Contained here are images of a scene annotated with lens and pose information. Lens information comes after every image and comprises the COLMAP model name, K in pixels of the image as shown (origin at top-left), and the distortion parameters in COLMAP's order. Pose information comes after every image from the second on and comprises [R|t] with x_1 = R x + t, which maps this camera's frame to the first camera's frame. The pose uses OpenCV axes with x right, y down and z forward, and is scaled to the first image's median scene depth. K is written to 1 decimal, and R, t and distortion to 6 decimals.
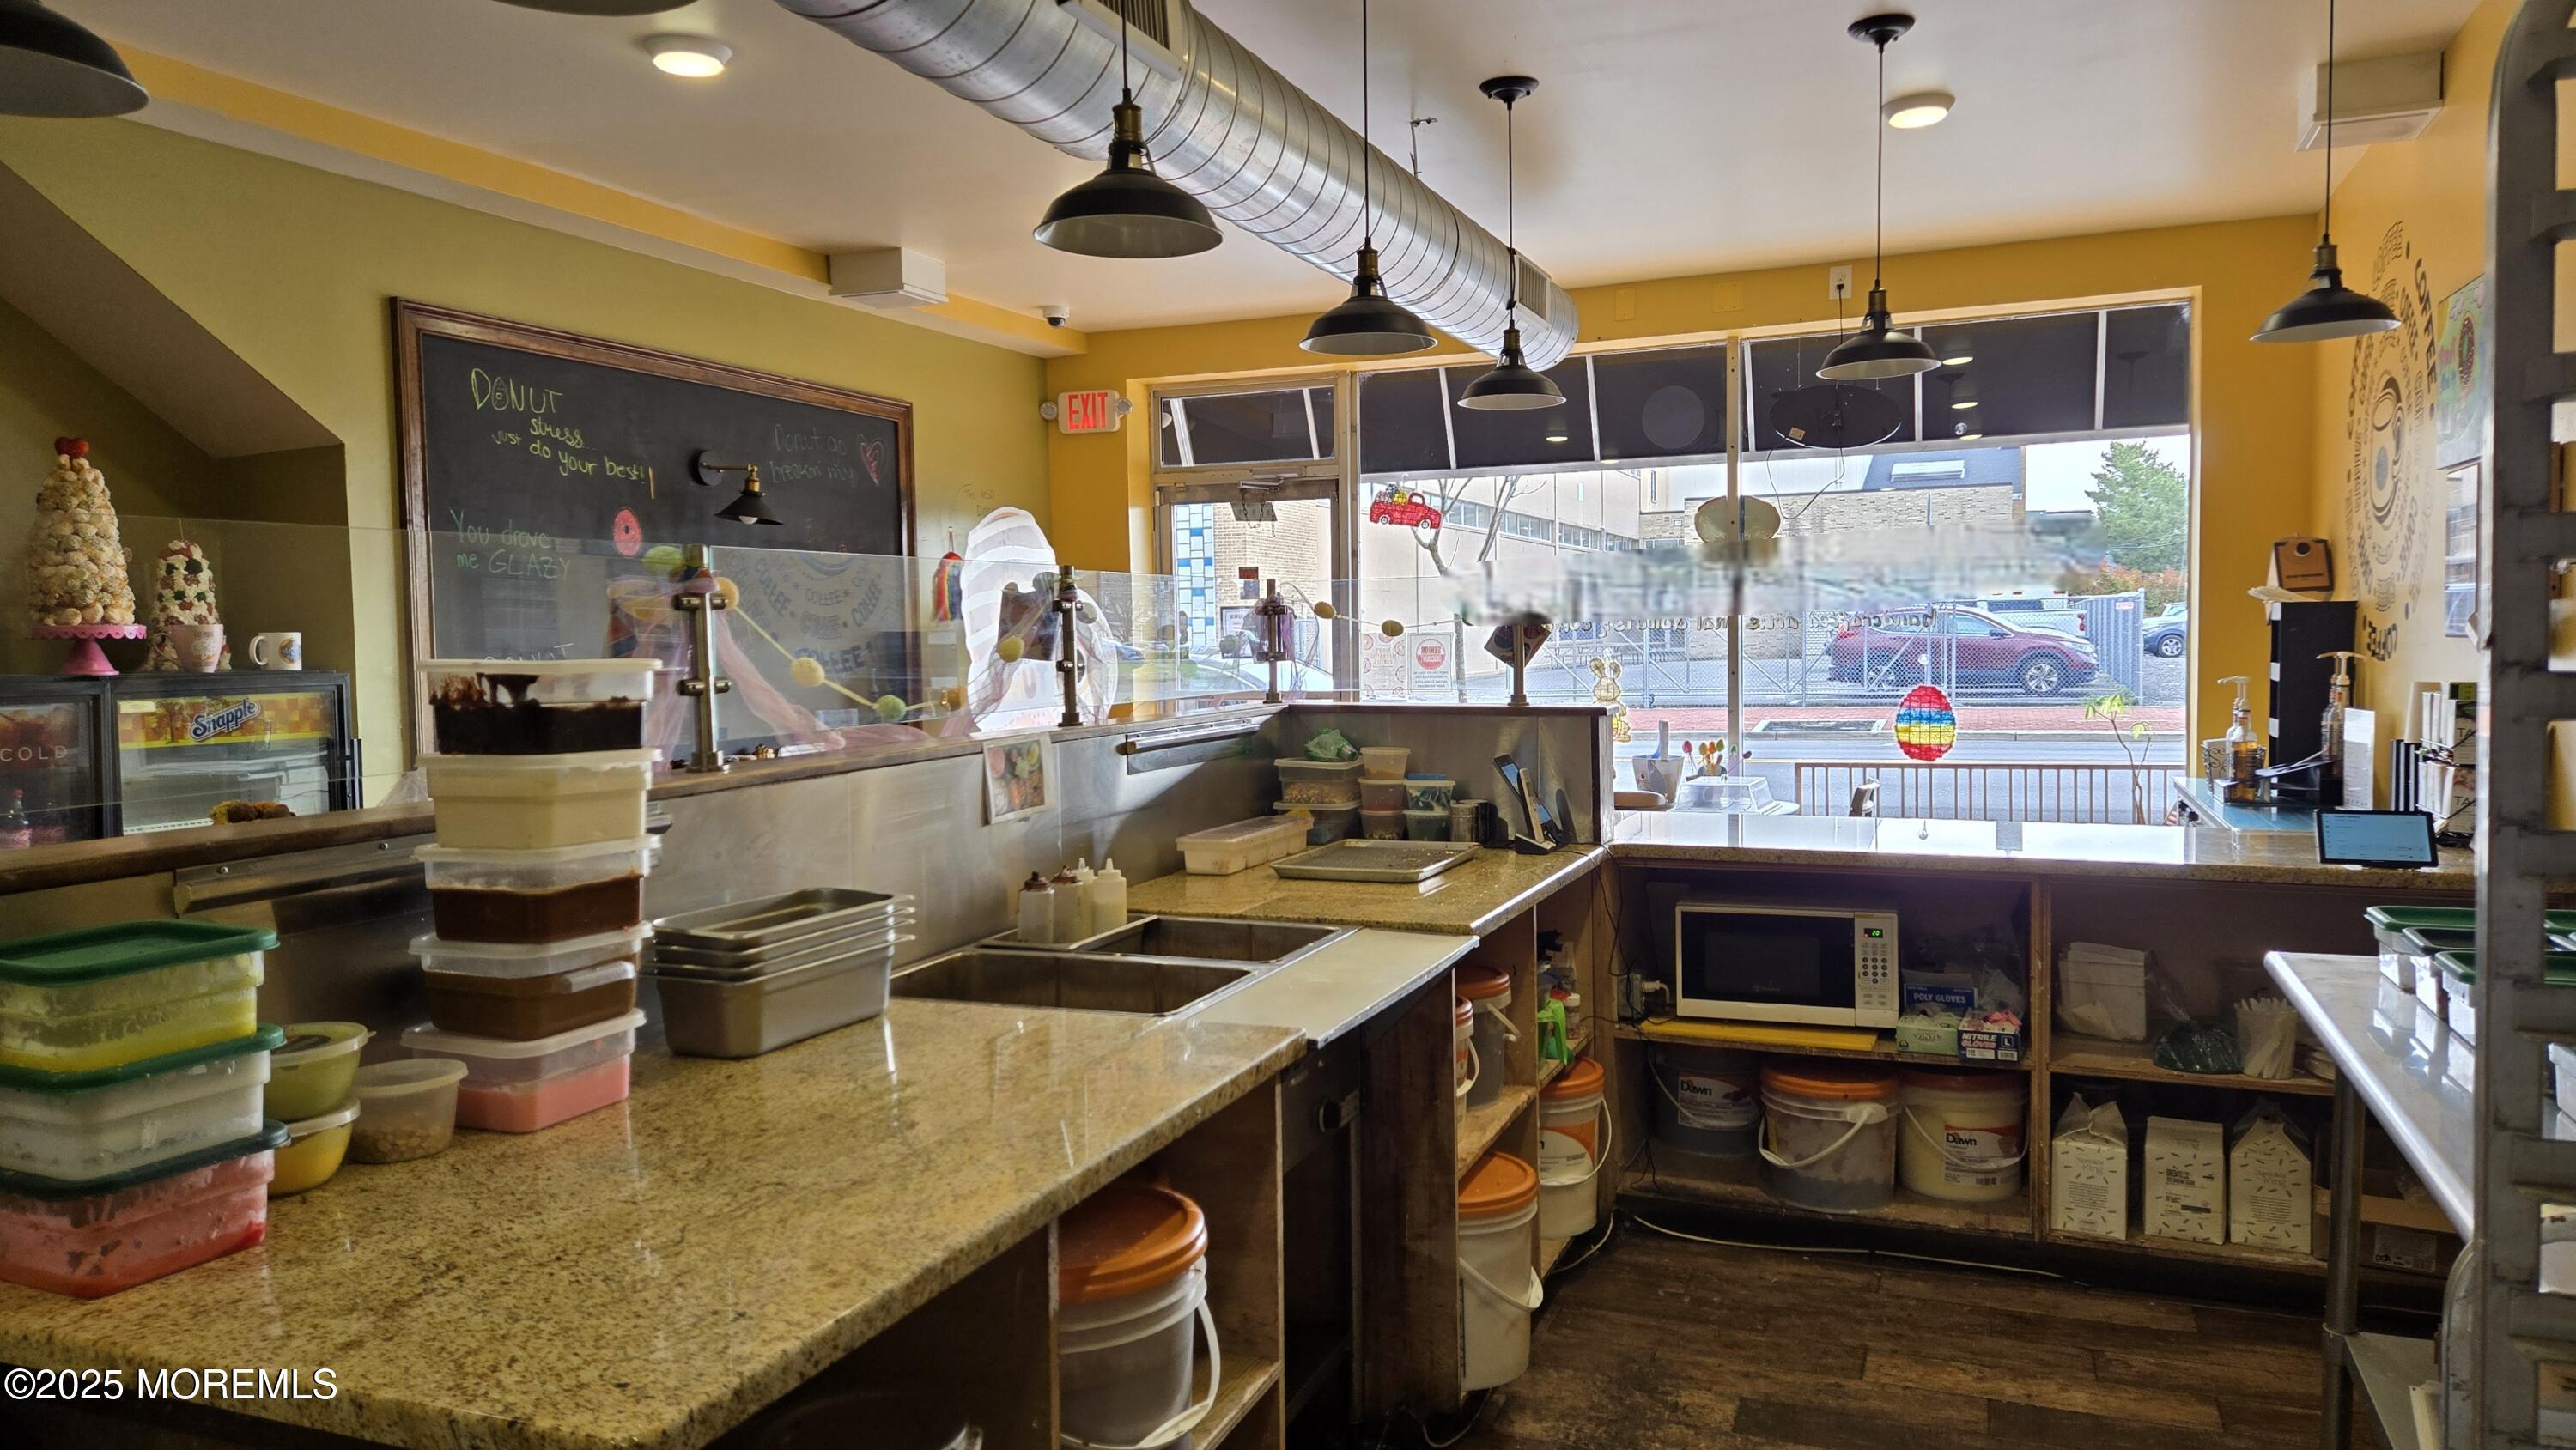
lens RADIAL K [[1746.6, 0, 1299.3], [0, 1746.6, 705.7], [0, 0, 1]] dist [0.088009, -0.078115]
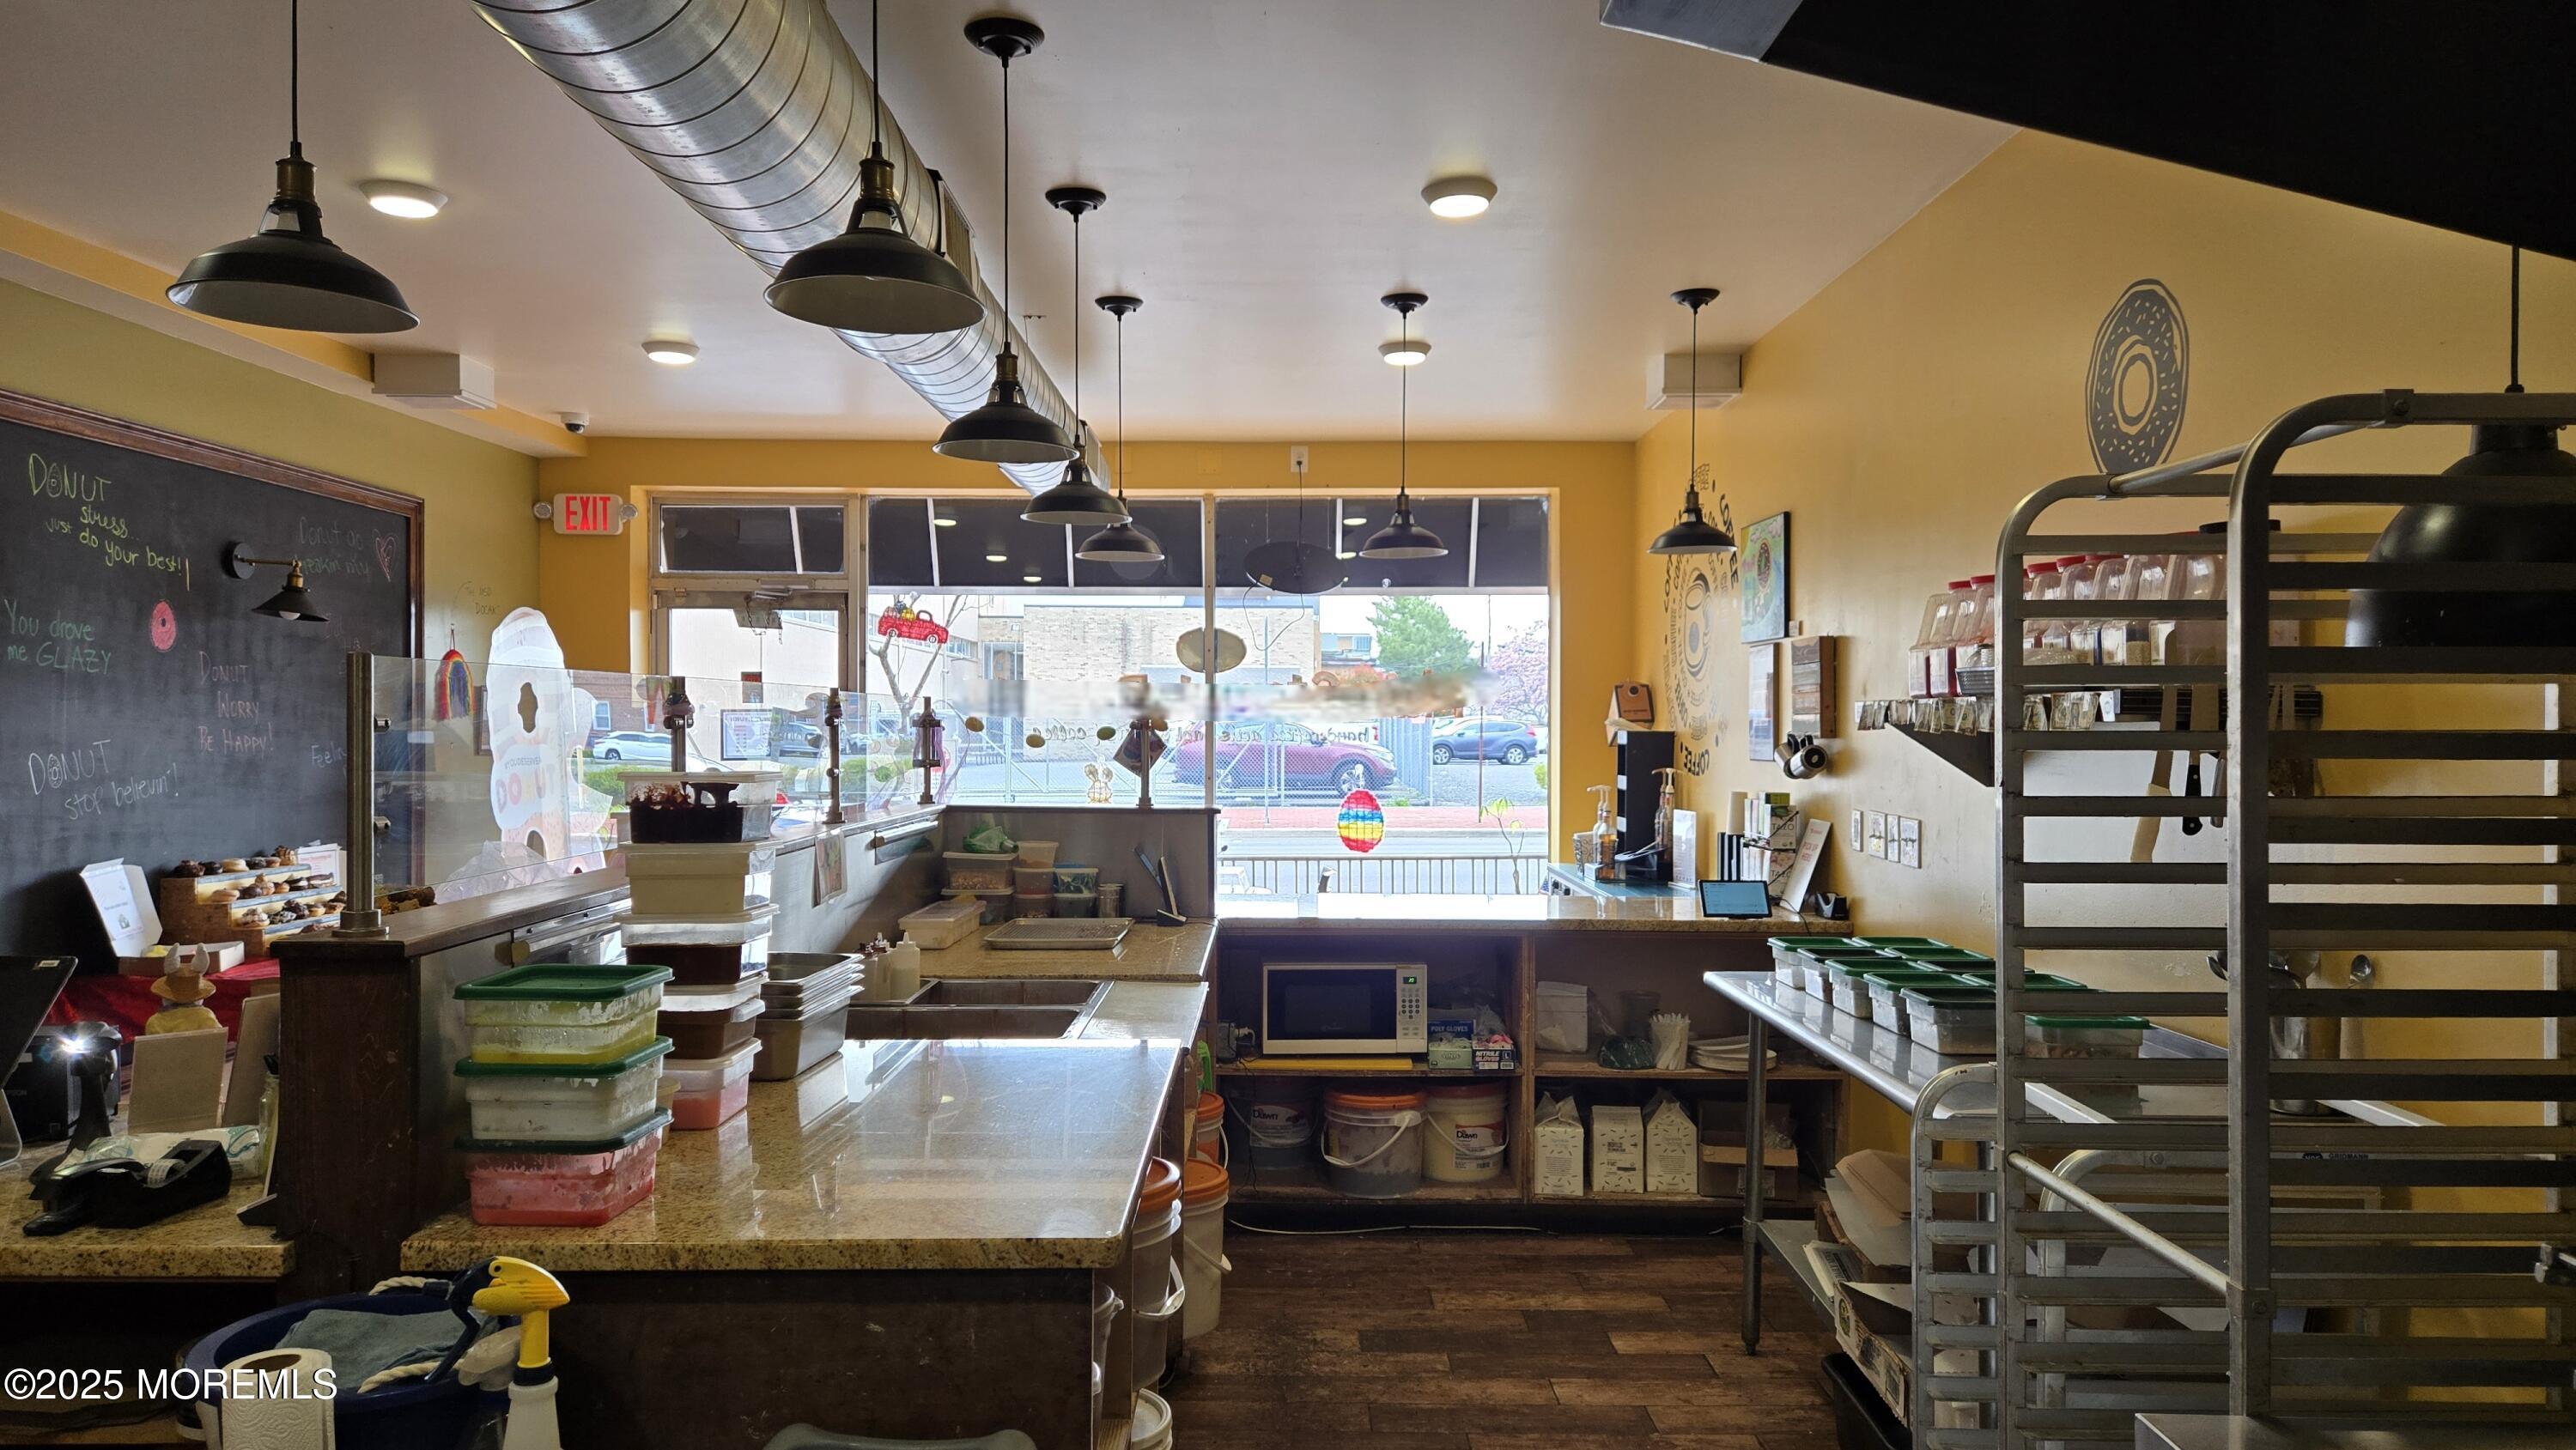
lens RADIAL K [[1746.6, 0, 1299.3], [0, 1746.6, 705.7], [0, 0, 1]] dist [0.088009, -0.078115]
pose [[0.926718, 0.024492, 0.374957, -0.238406], [-0.003138, 0.998343, -0.057455, -0.000349], [-0.375743, 0.052068, 0.925260, -0.183173]]
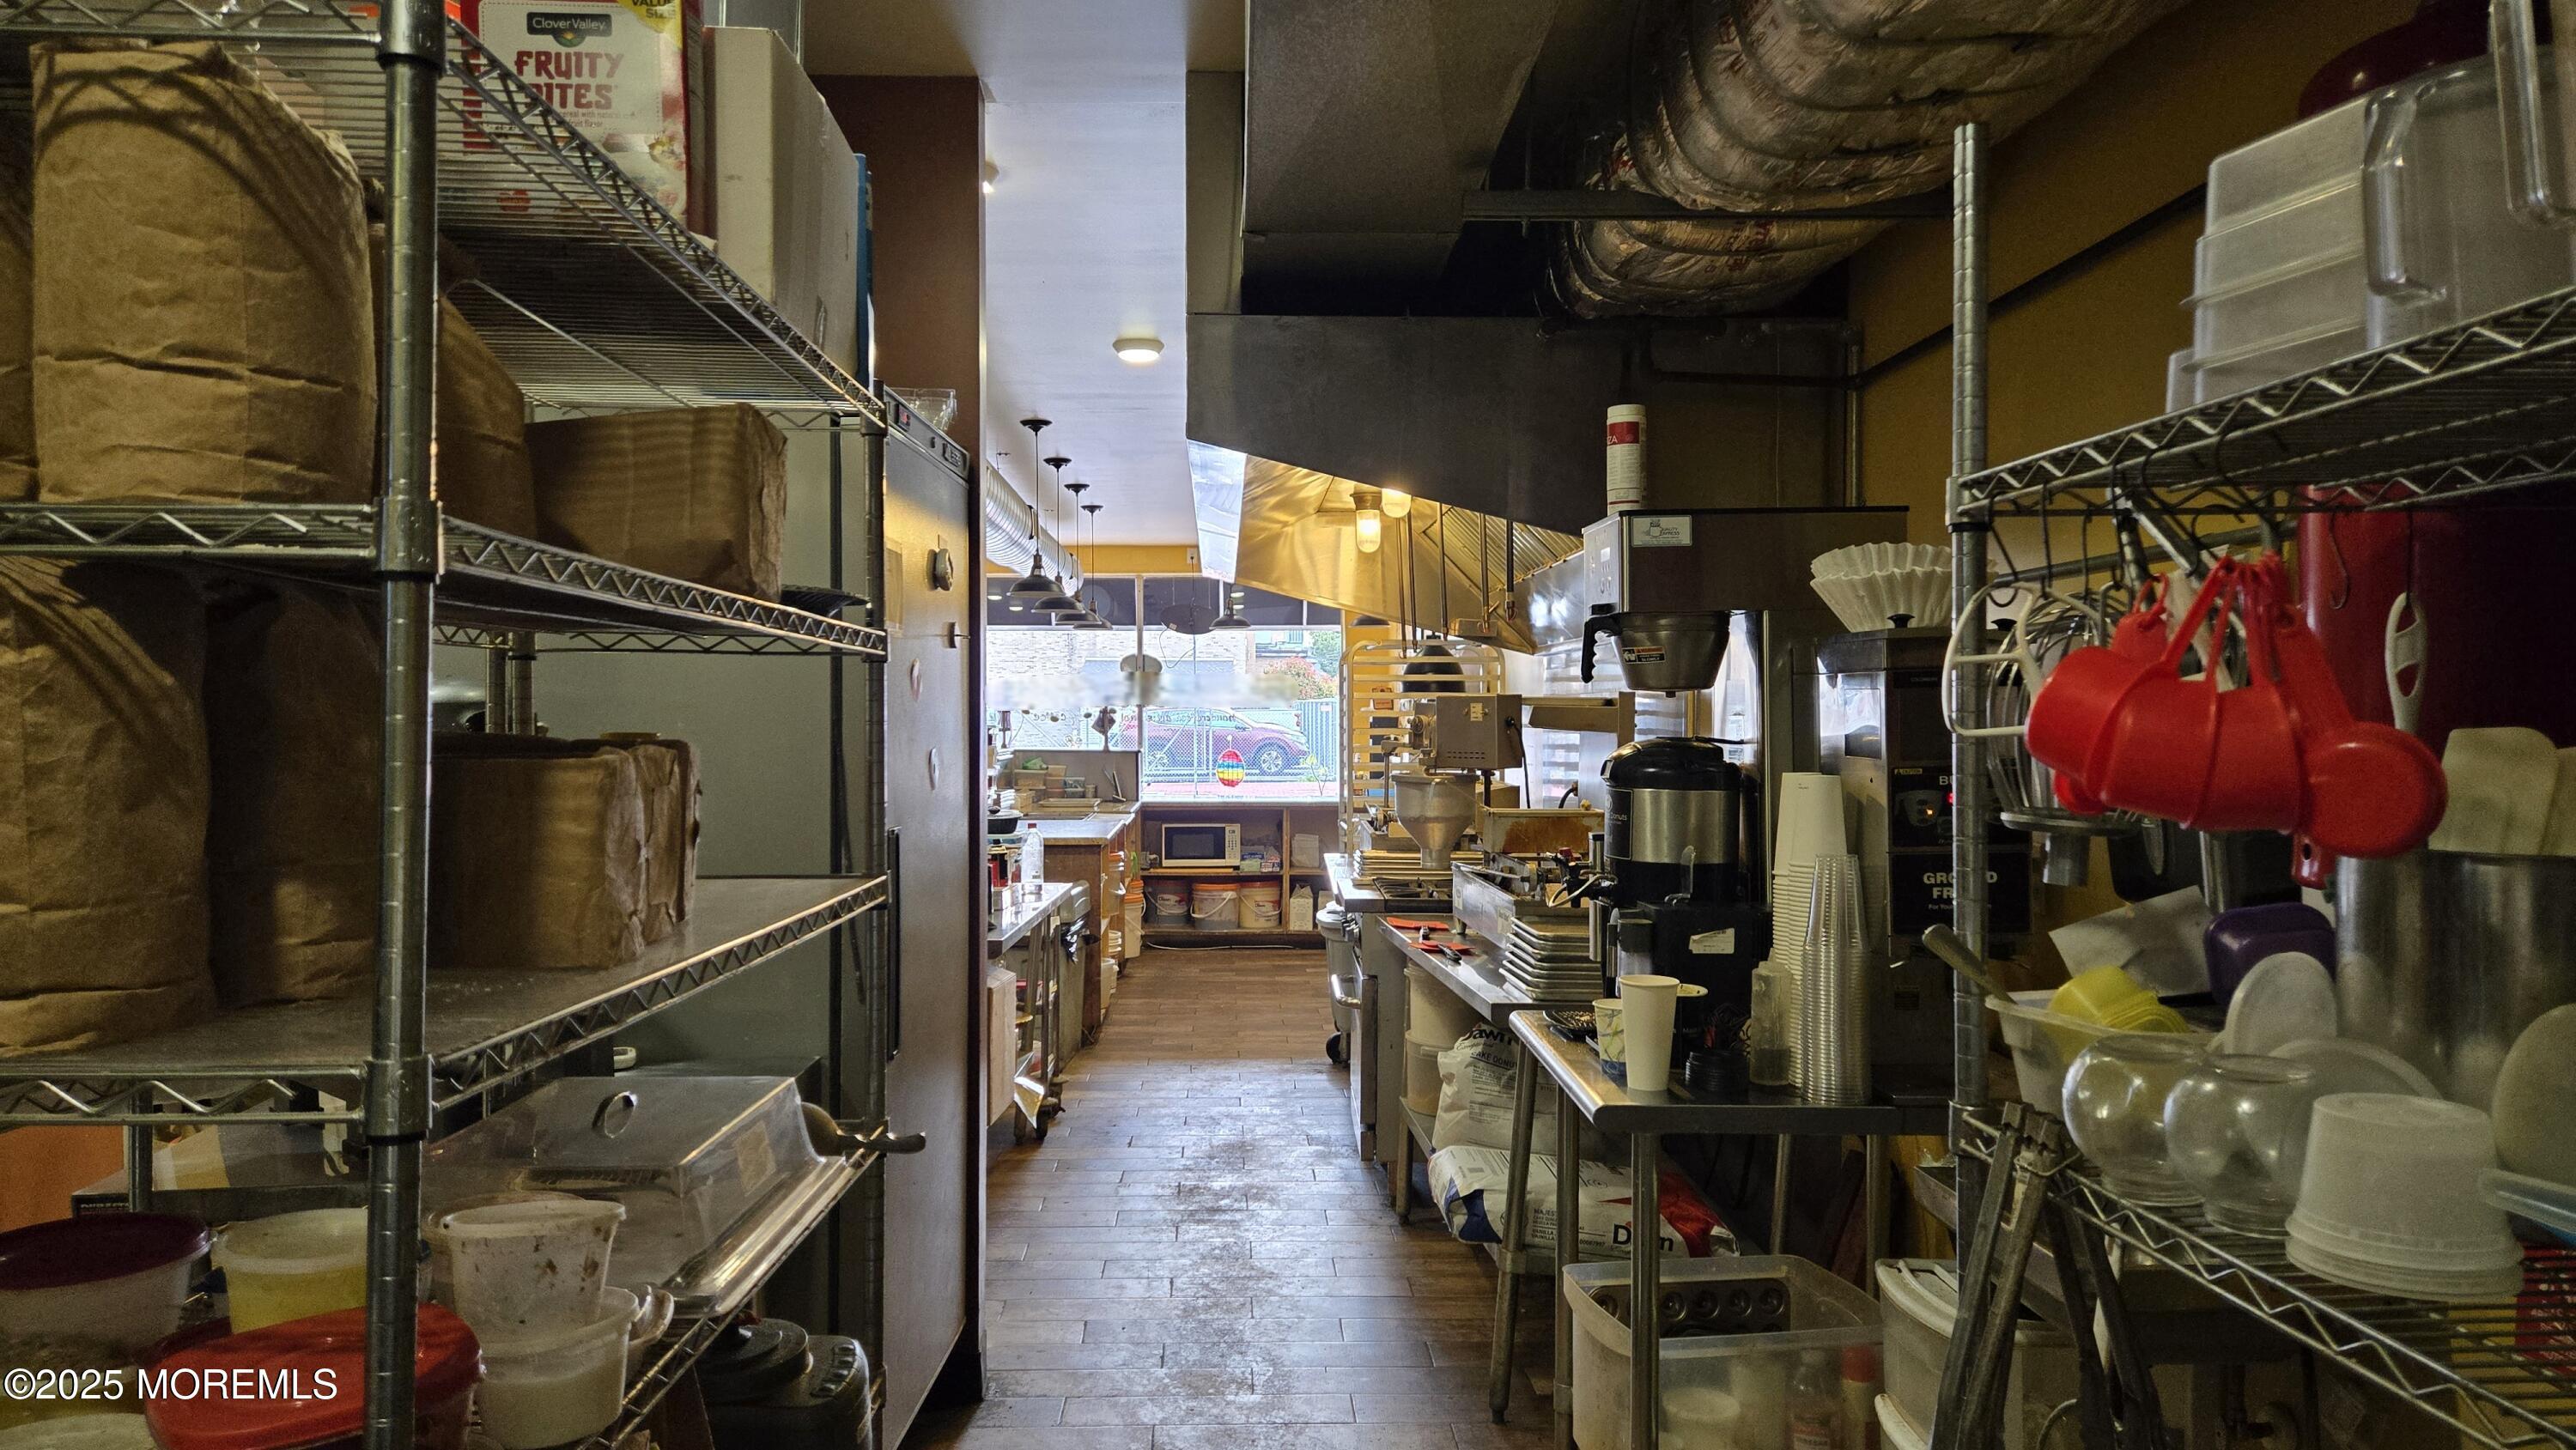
lens RADIAL K [[1746.6, 0, 1299.3], [0, 1746.6, 705.7], [0, 0, 1]] dist [0.088009, -0.078115]
pose [[0.914299, 0.020194, 0.404536, -0.676326], [0.000829, 0.998661, -0.051726, 0.070600], [-0.405039, 0.047628, 0.913058, -1.523434]]
